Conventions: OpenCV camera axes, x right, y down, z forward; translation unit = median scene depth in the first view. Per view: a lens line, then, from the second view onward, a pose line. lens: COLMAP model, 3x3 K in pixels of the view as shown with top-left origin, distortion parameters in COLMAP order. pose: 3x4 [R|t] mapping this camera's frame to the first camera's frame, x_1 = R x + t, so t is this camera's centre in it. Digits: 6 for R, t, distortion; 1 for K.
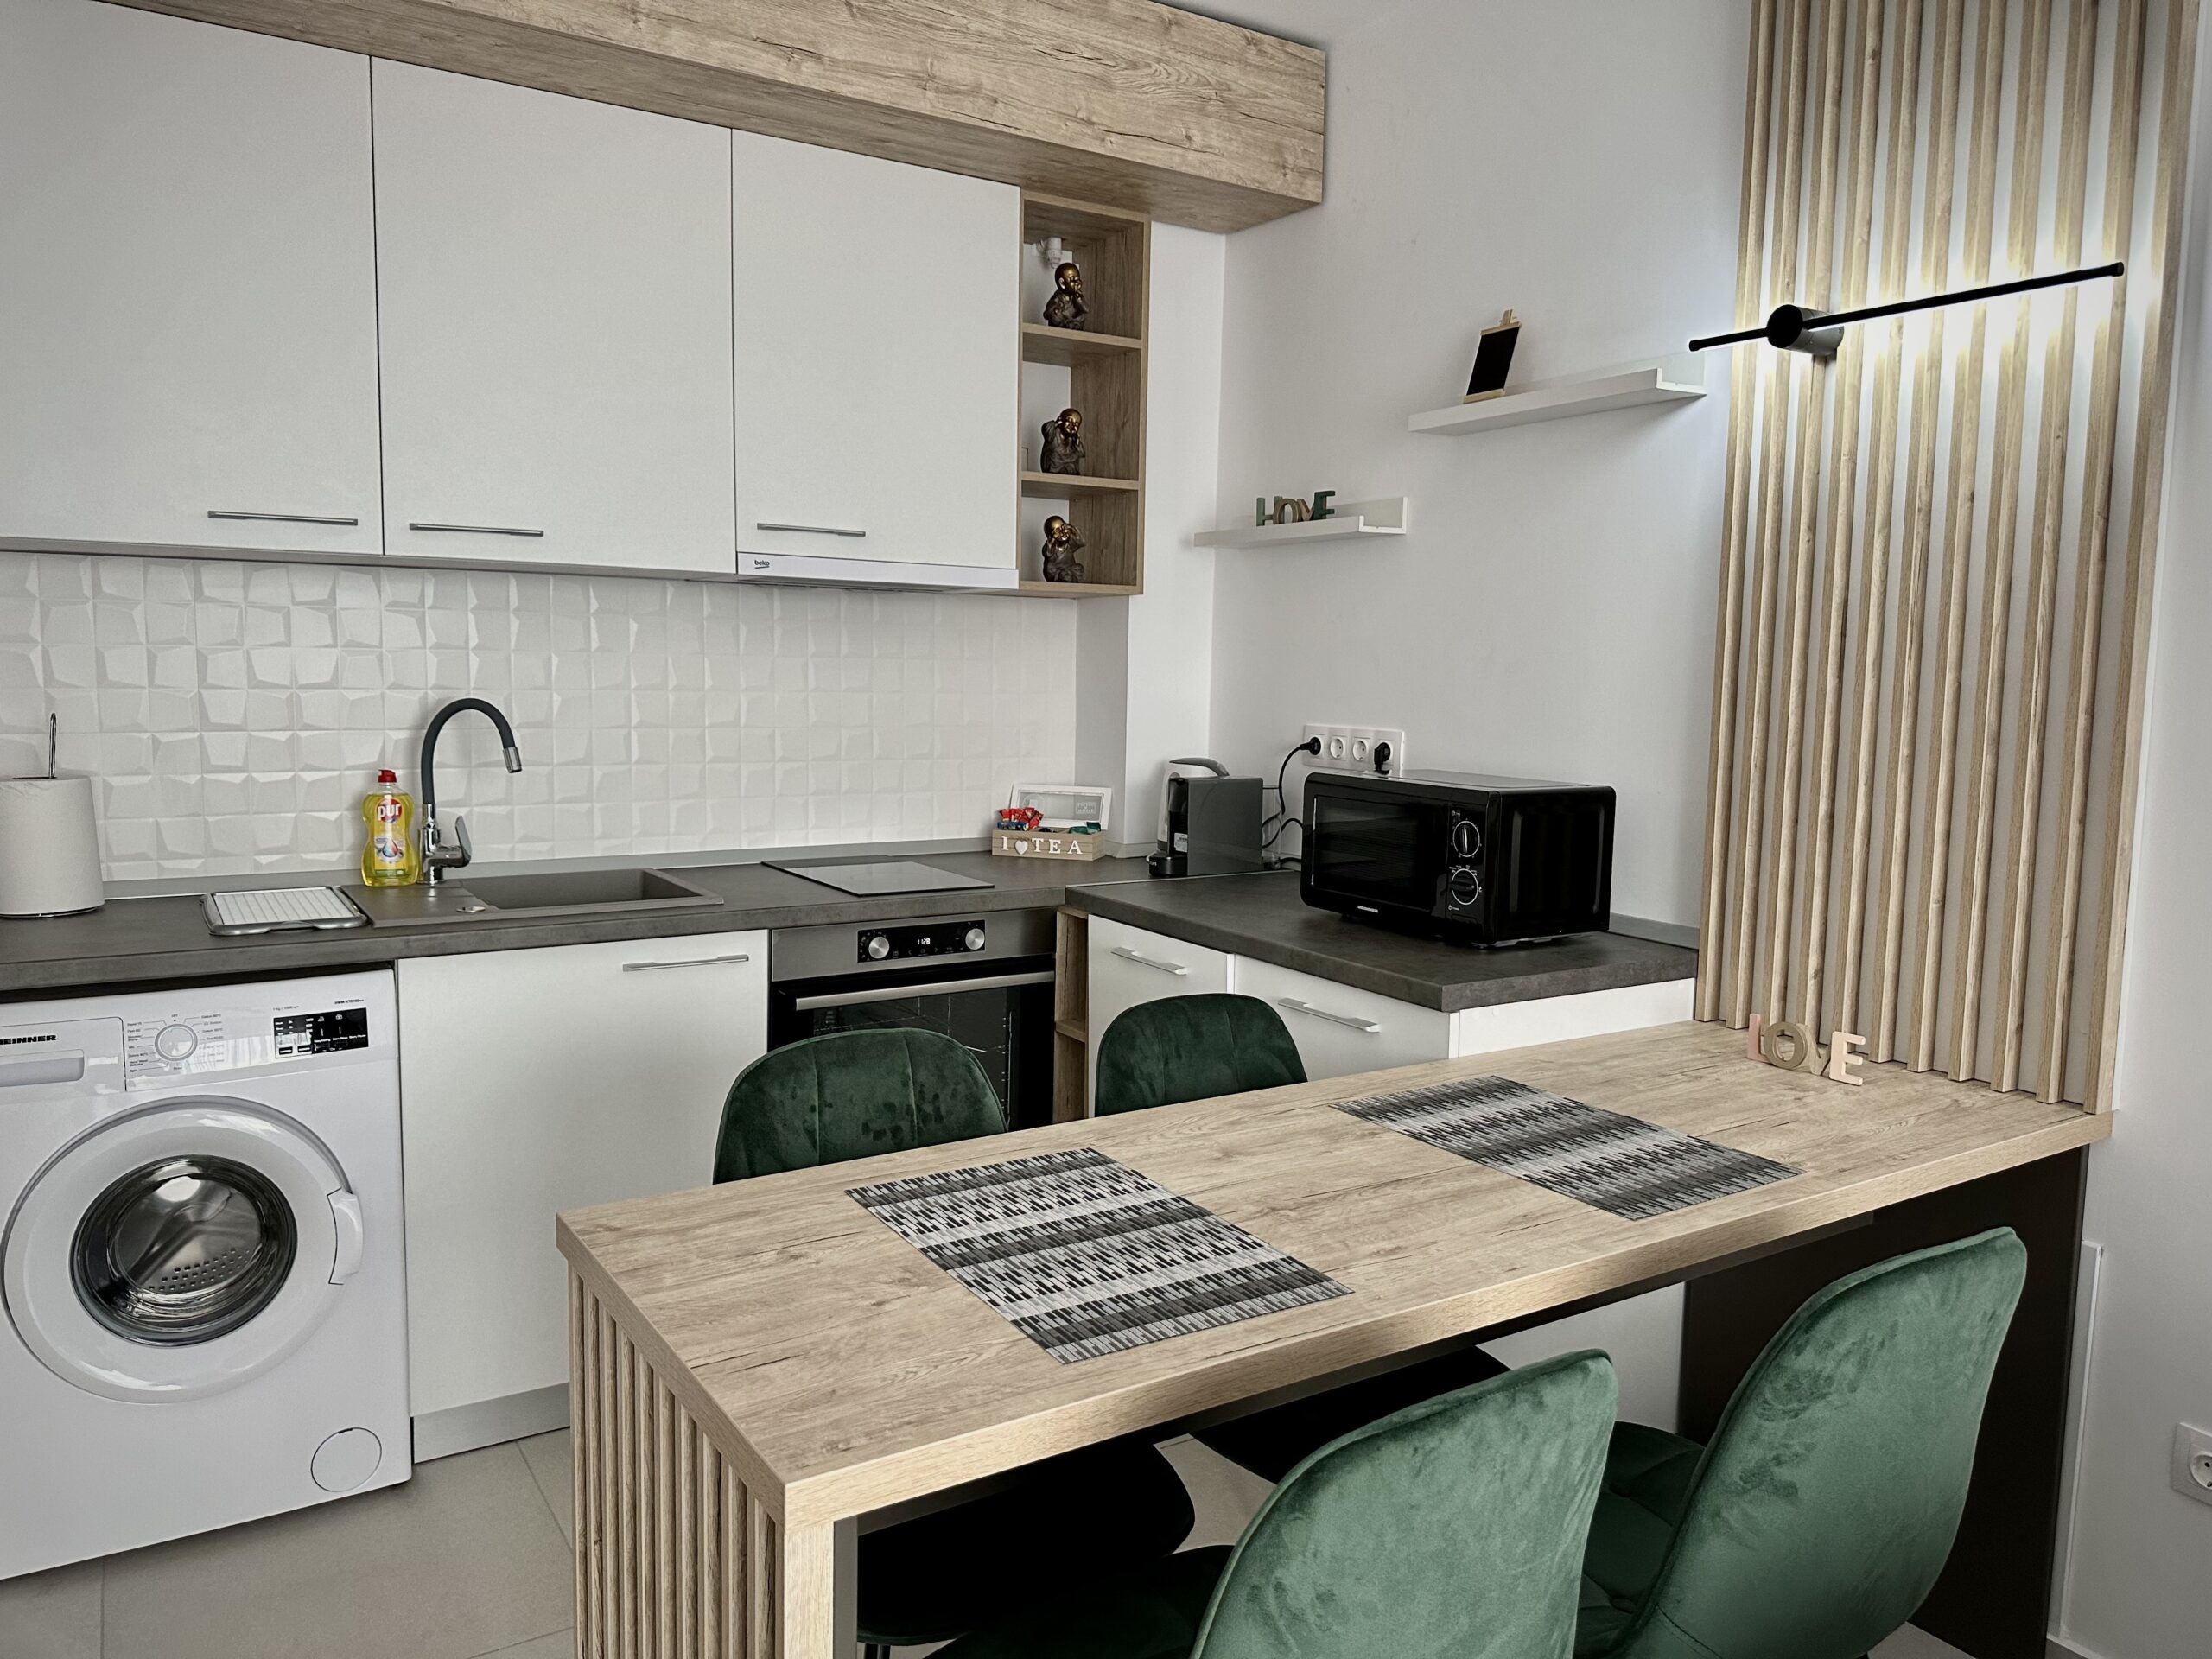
lens RADIAL K [[1555.7, 0, 1106.0], [0, 1555.7, 829.5], [0, 0, 1]] dist [0.057588, -0.081284]
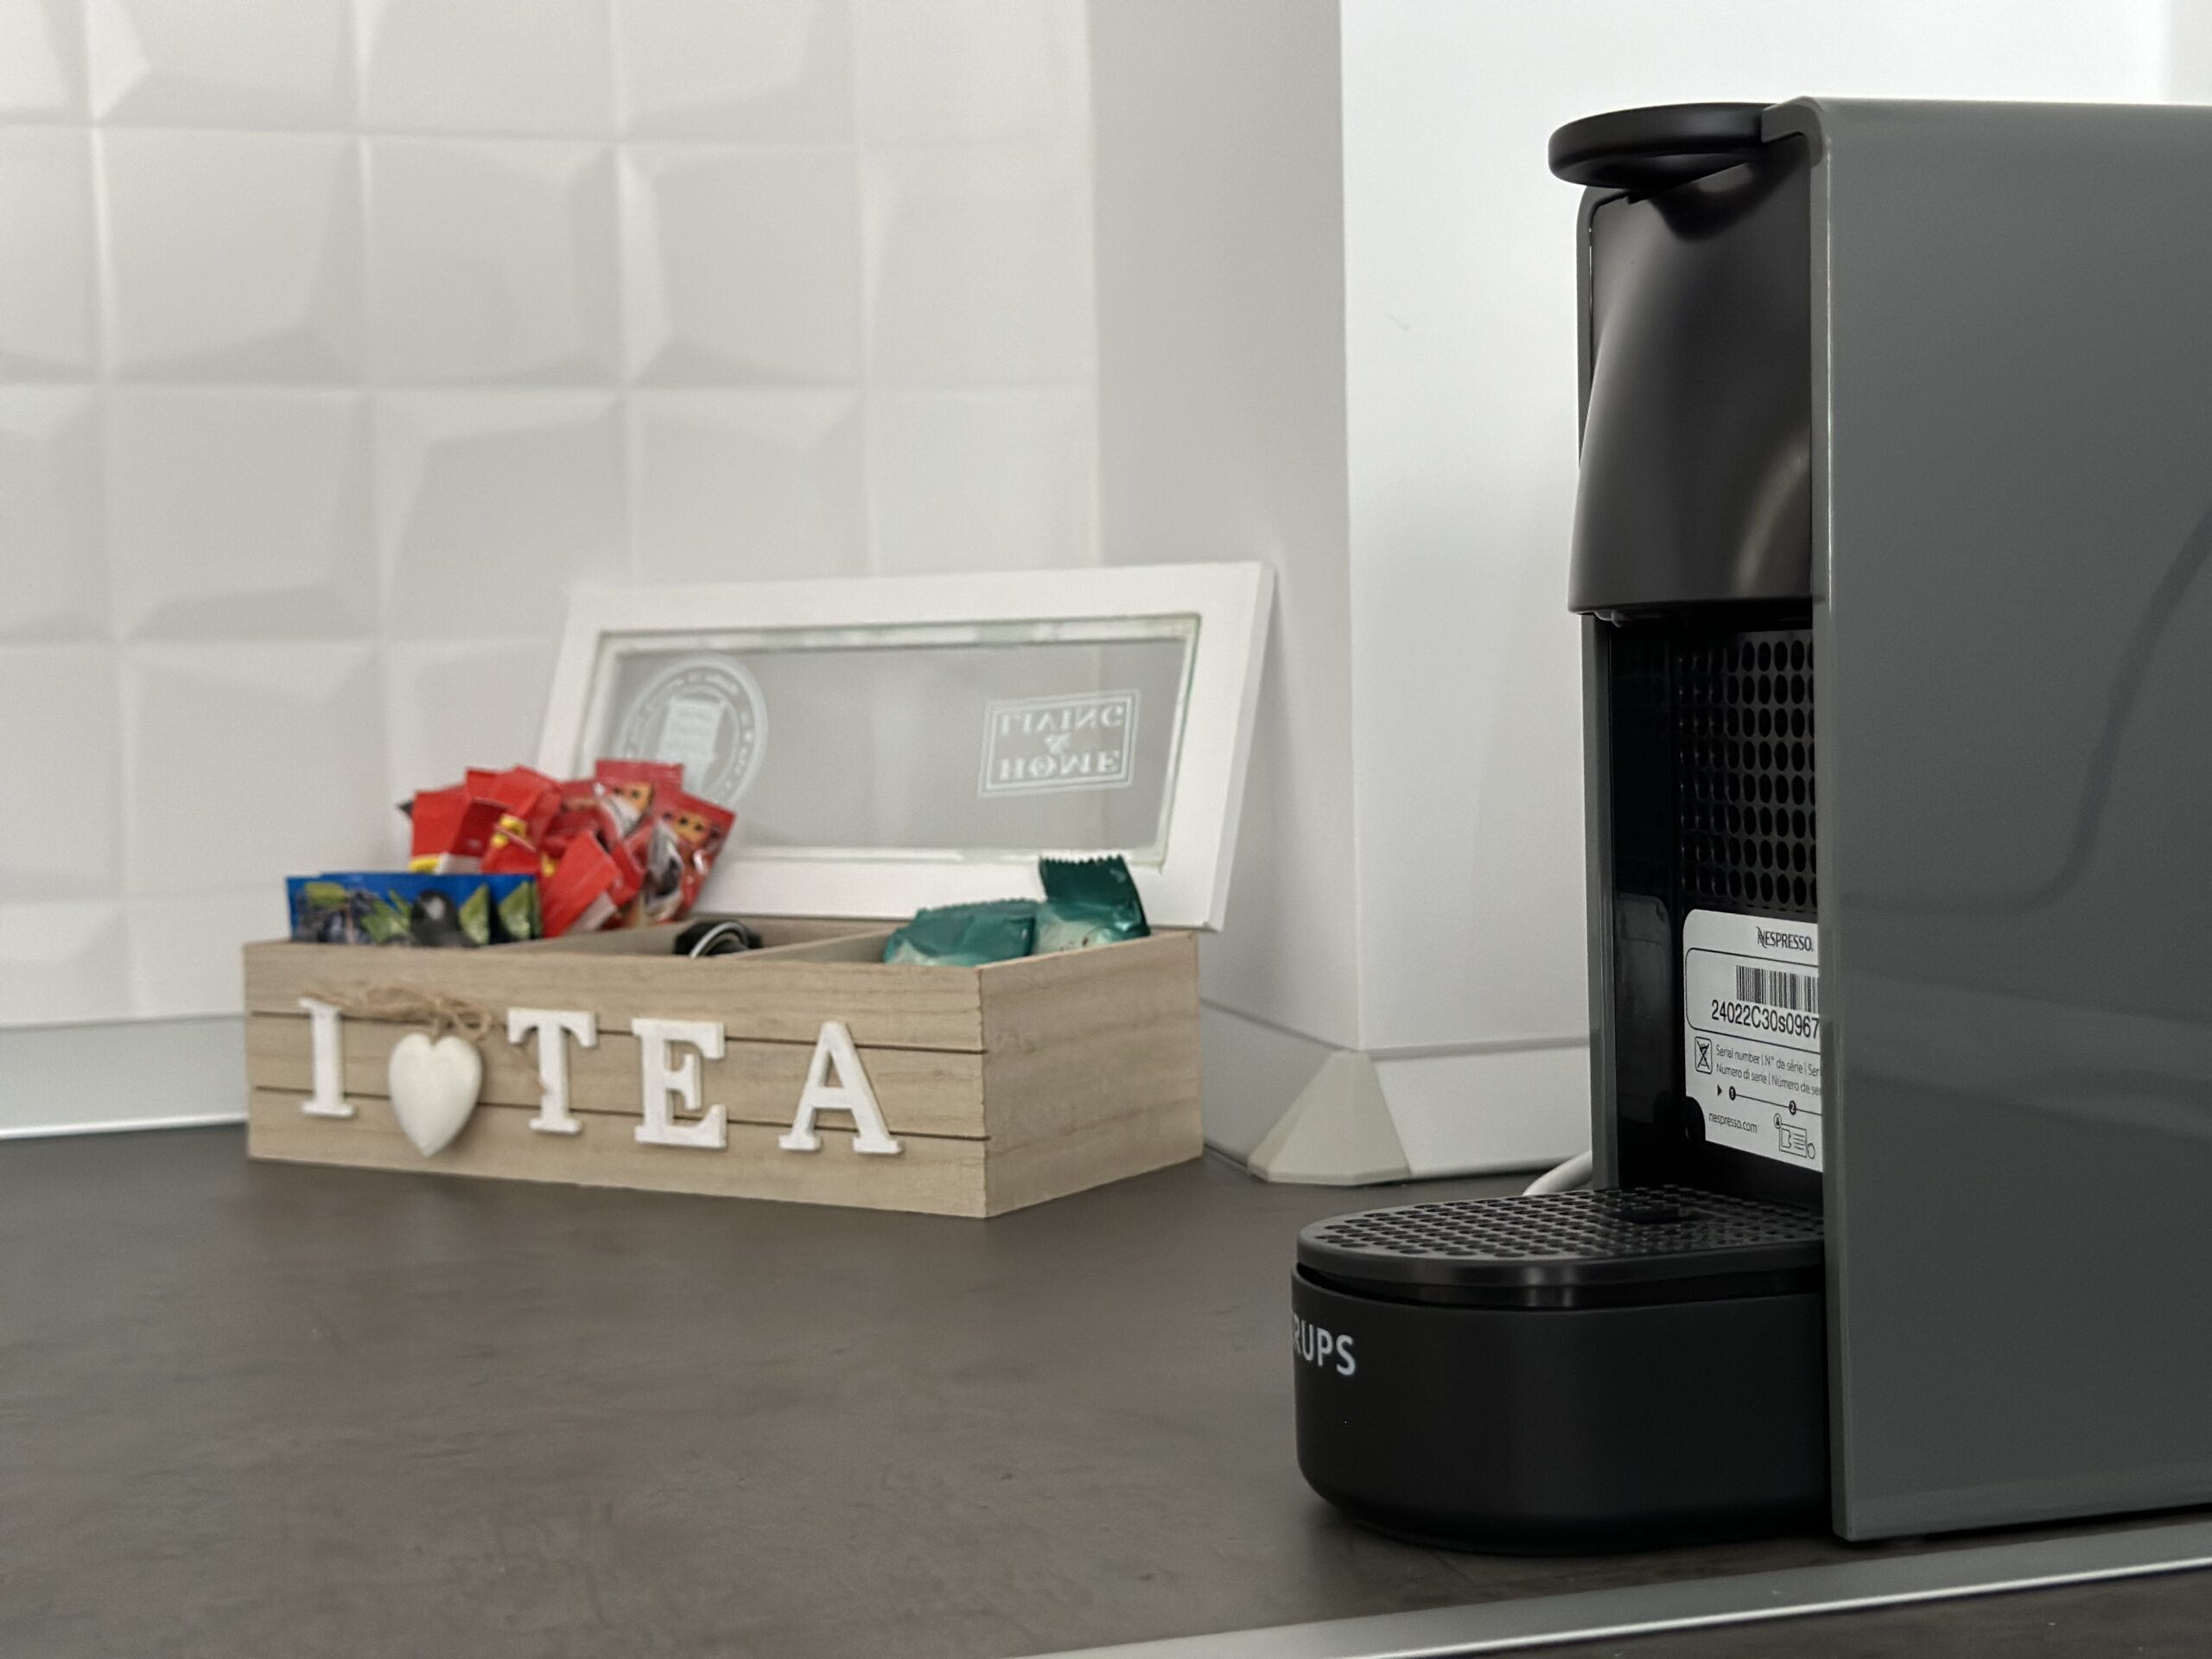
lens RADIAL K [[3106.2, 0, 1106.0], [0, 3106.2, 829.5], [0, 0, 1]] dist [0.131456, 0.006330]
pose [[0.966346, -0.025796, -0.255948, 0.059476], [0.011912, 0.998379, -0.055647, 0.006621], [0.256969, 0.050725, 0.965087, 0.884601]]
